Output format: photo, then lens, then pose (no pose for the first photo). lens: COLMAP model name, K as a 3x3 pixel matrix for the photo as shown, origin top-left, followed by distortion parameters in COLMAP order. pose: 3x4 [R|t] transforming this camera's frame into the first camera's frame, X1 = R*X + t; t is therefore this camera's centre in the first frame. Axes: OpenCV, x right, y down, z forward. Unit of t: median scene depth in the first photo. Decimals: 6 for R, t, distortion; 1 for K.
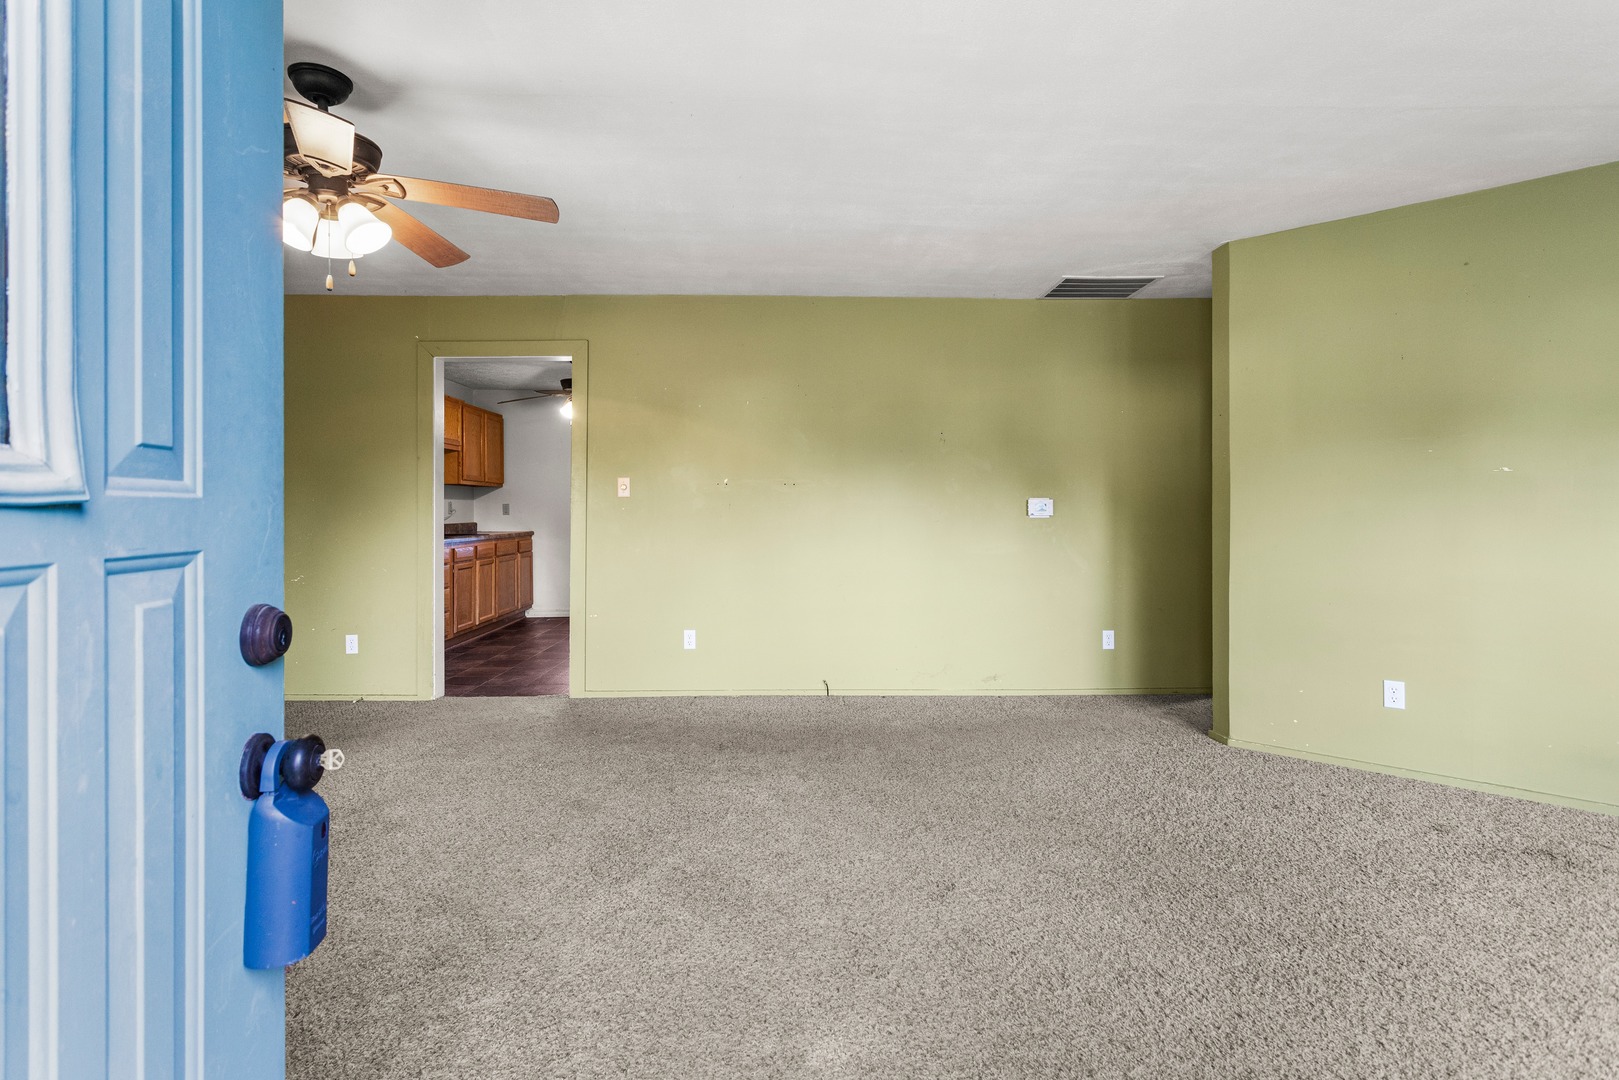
lens RADIAL K [[781.6, 0, 809.9], [0, 781.6, 506.1], [0, 0, 1]] dist [0.000626, -0.000434]
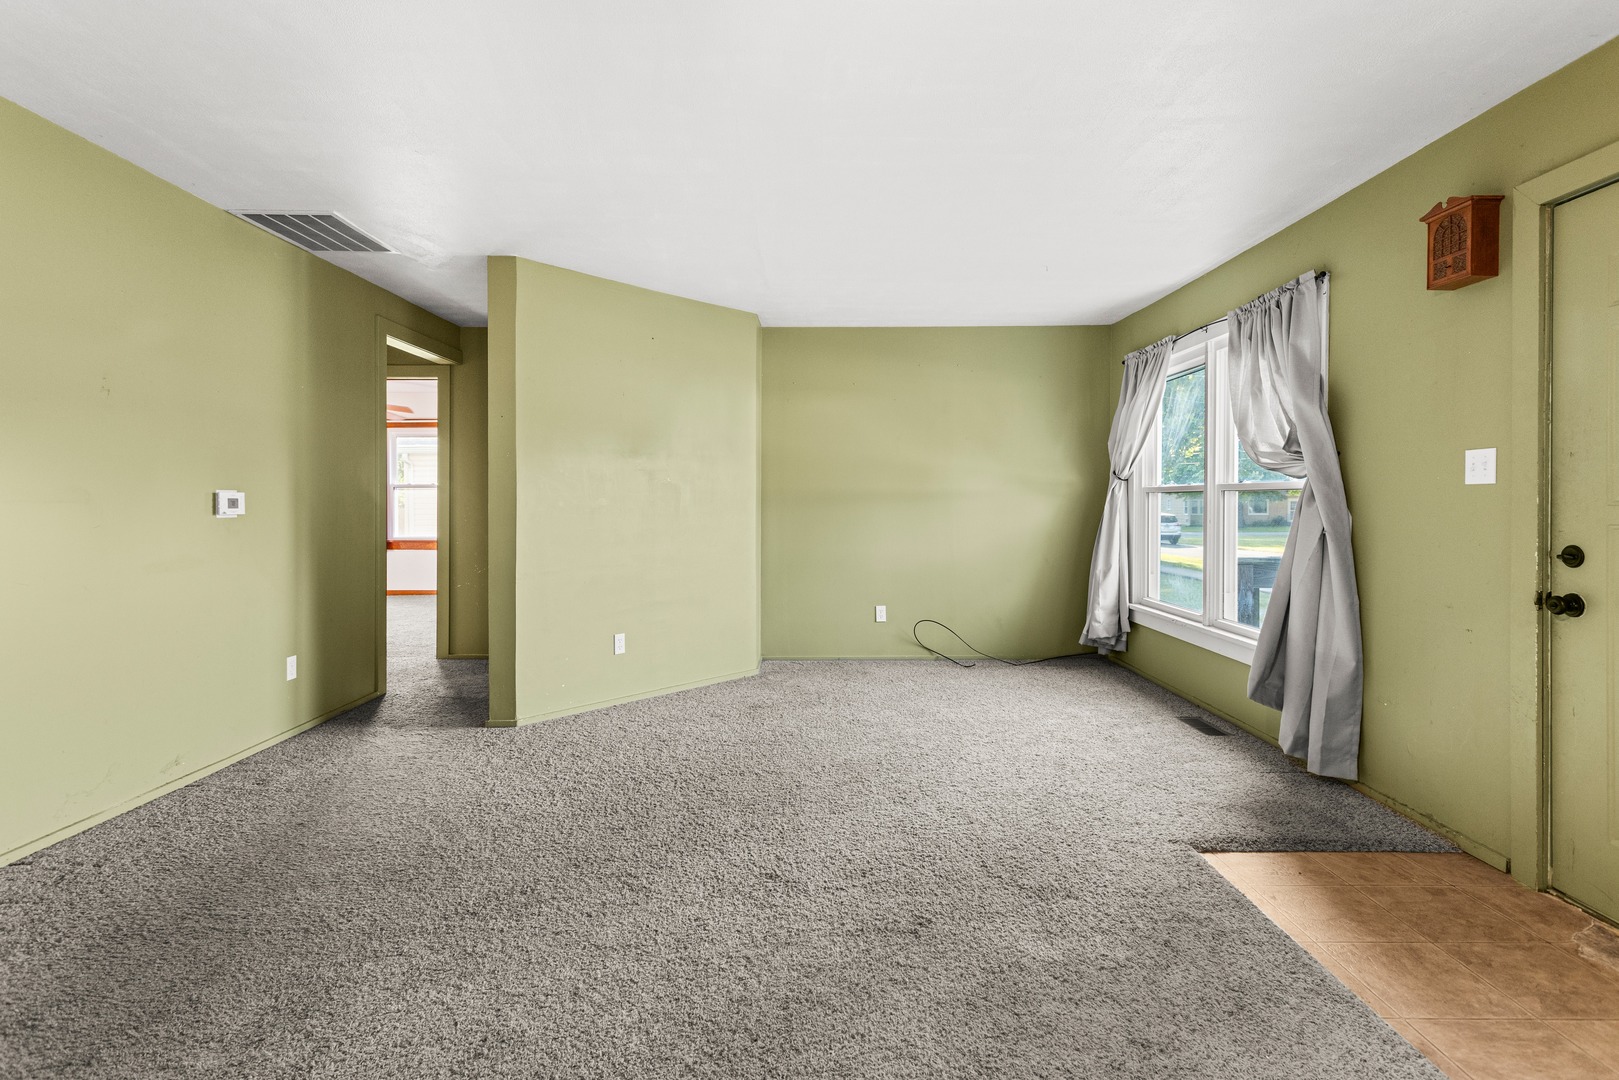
lens RADIAL K [[781.6, 0, 809.9], [0, 781.6, 506.1], [0, 0, 1]] dist [0.000626, -0.000434]
pose [[0.035017, -0.004376, 0.999377, -0.430271], [-0.005300, 0.999976, 0.004565, -0.002615], [-0.999373, -0.005457, 0.034993, 0.464535]]
